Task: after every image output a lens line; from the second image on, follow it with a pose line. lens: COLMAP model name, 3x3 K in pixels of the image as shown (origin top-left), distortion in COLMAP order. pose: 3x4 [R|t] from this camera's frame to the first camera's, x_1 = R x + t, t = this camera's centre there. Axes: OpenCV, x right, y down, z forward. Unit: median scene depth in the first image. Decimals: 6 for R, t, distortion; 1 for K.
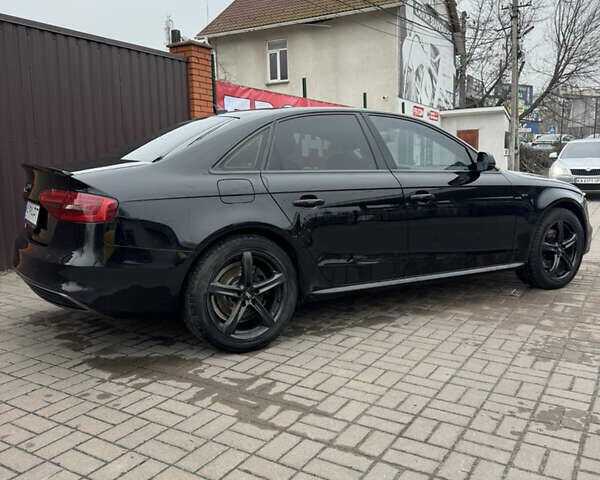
lens RADIAL K [[567.1, 0, 300.0], [0, 567.1, 240.0], [0, 0, 1]] dist [0.142064, -0.277607]
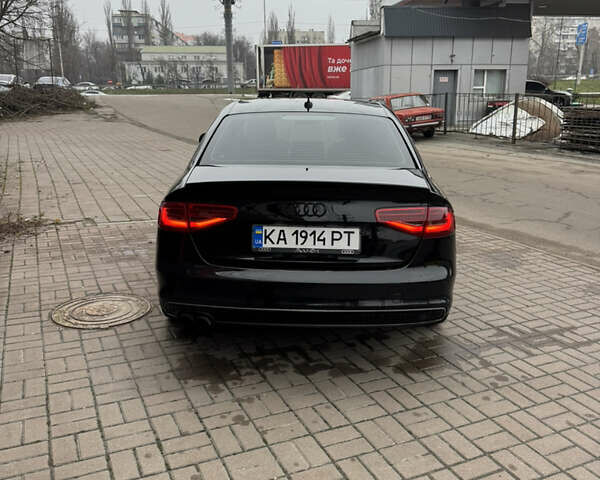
lens RADIAL K [[567.1, 0, 300.0], [0, 567.1, 240.0], [0, 0, 1]] dist [0.142064, -0.277607]
pose [[0.537230, -0.186917, 0.822463, -1.114398], [0.096235, 0.982351, 0.160393, -0.174778], [-0.837927, -0.007018, 0.545737, 0.538395]]
